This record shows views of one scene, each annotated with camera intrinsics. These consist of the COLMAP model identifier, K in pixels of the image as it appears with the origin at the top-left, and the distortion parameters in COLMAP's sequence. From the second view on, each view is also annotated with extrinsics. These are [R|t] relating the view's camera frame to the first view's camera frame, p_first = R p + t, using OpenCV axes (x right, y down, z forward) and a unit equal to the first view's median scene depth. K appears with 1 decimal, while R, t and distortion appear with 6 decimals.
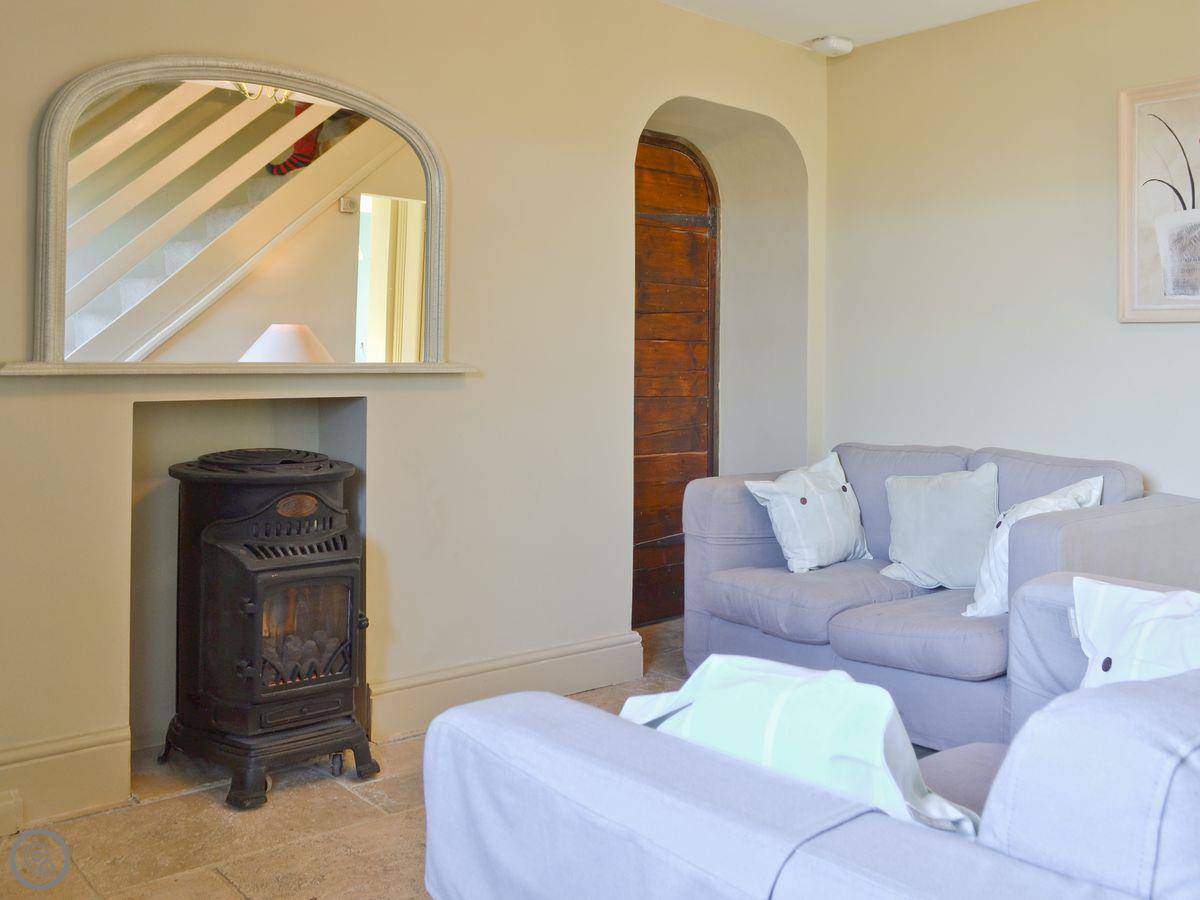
lens RADIAL K [[1107.1, 0, 599.6], [0, 1107.1, 422.4], [0, 0, 1]] dist [-0.004251, -0.003974]
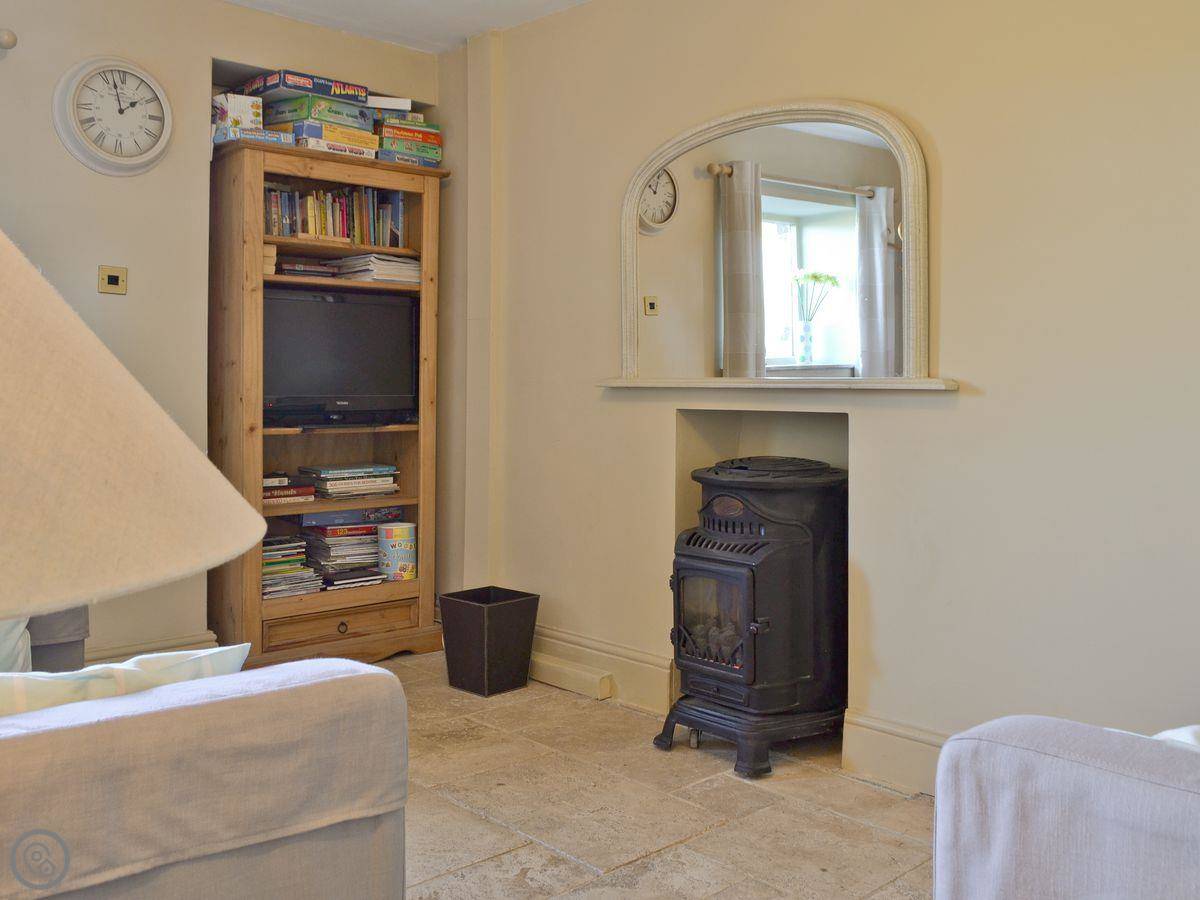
lens RADIAL K [[1104.2, 0, 600.0], [0, 1104.2, 450.0], [0, 0, 1]] dist [-0.032102, -0.000496]
pose [[0.068067, 0.066053, -0.995492, 0.806332], [-0.057102, 0.996428, 0.062211, -0.042800], [0.996045, 0.052610, 0.071596, 0.784087]]
